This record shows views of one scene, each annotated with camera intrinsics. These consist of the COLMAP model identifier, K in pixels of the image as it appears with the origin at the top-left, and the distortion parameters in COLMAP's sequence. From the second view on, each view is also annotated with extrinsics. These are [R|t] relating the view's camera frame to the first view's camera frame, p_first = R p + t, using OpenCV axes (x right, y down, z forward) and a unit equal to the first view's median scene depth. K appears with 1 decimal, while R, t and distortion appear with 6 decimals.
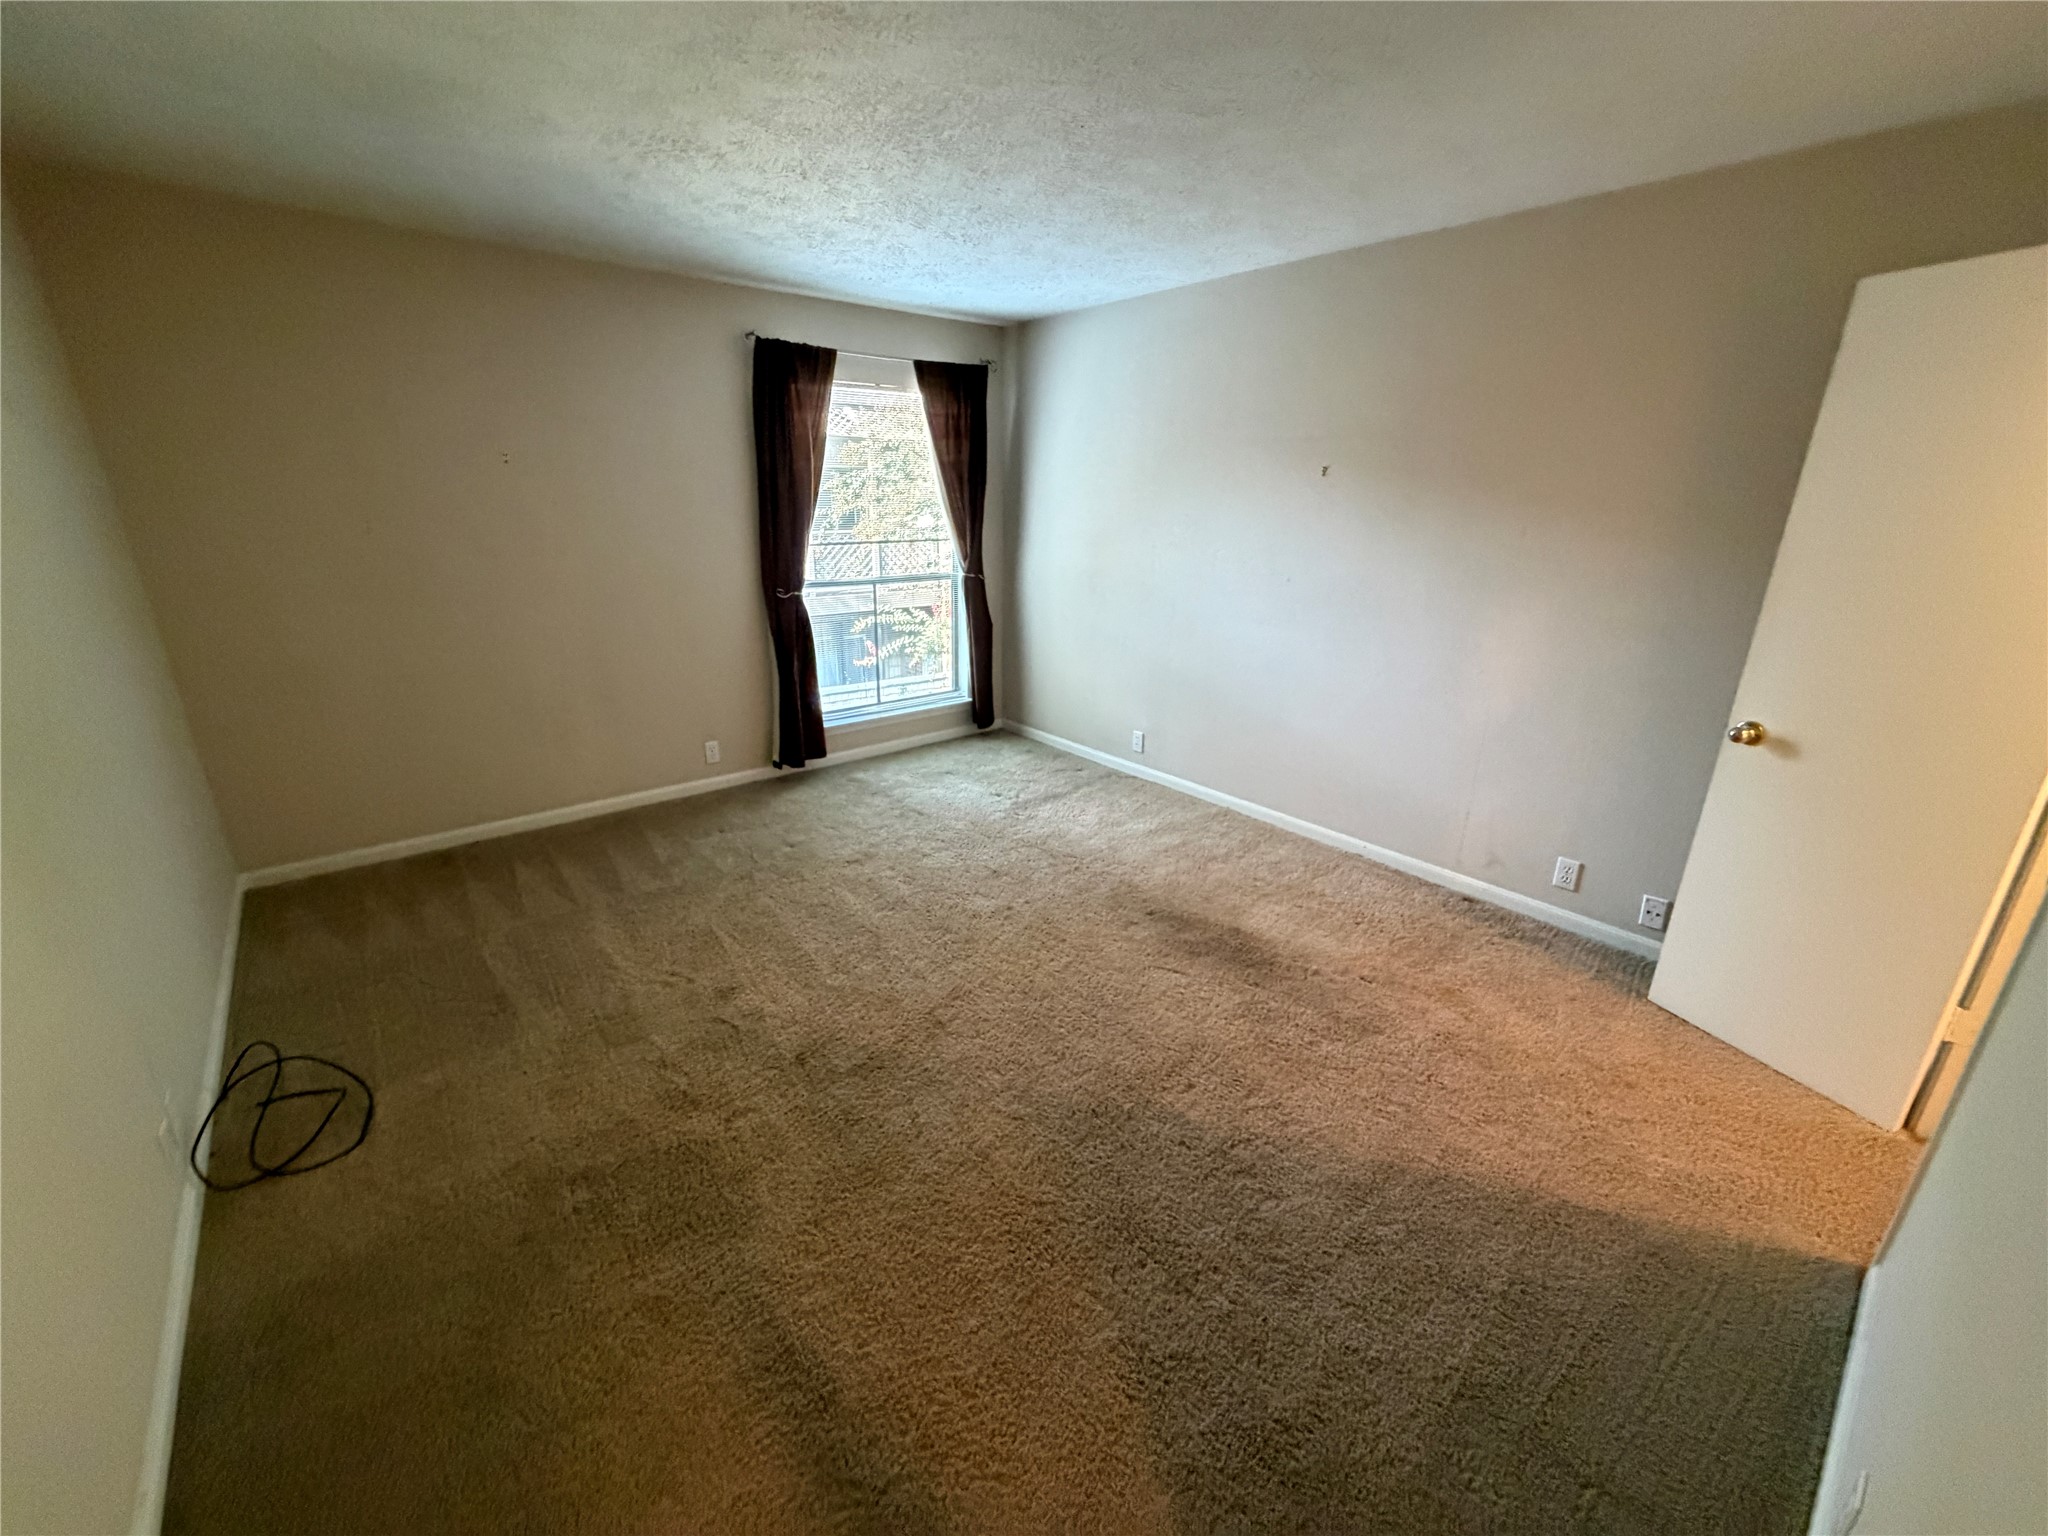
lens RADIAL K [[815.1, 0, 1010.6], [0, 815.1, 768.1], [0, 0, 1]] dist [-0.001037, 0.000752]
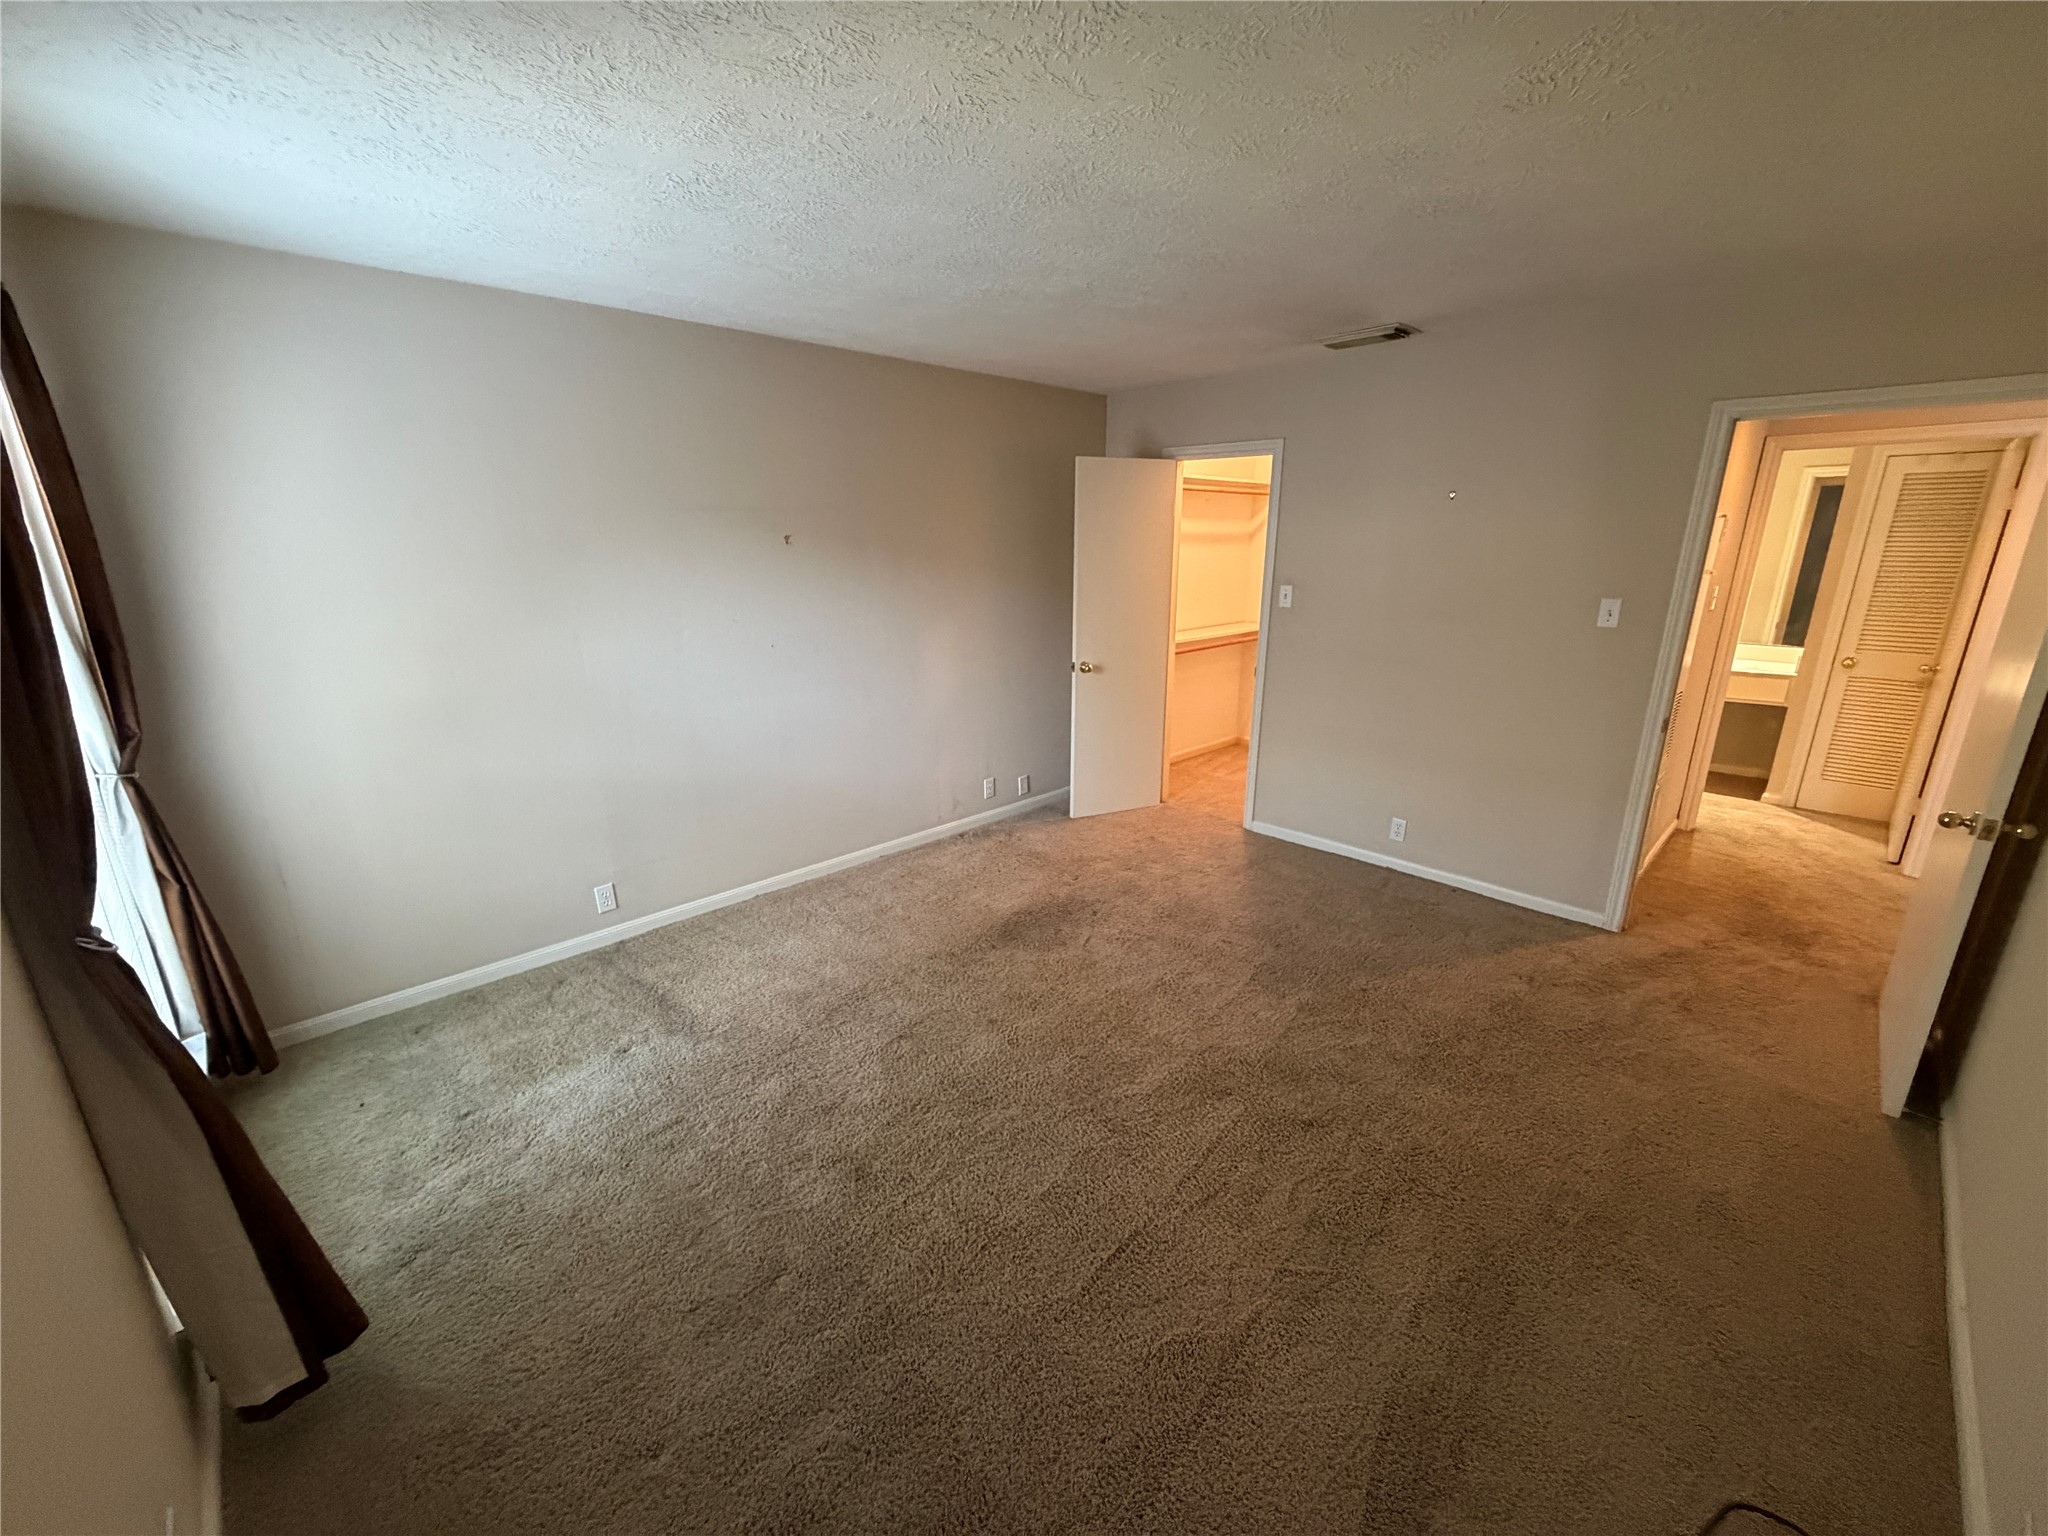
lens RADIAL K [[815.1, 0, 1012.0], [0, 815.1, 768.3], [0, 0, 1]] dist [-0.001037, 0.000752]
pose [[-0.082746, -0.279547, 0.956560, -0.728090], [0.327861, 0.898784, 0.291024, -0.310273], [-0.941095, 0.337700, 0.017282, 0.809127]]
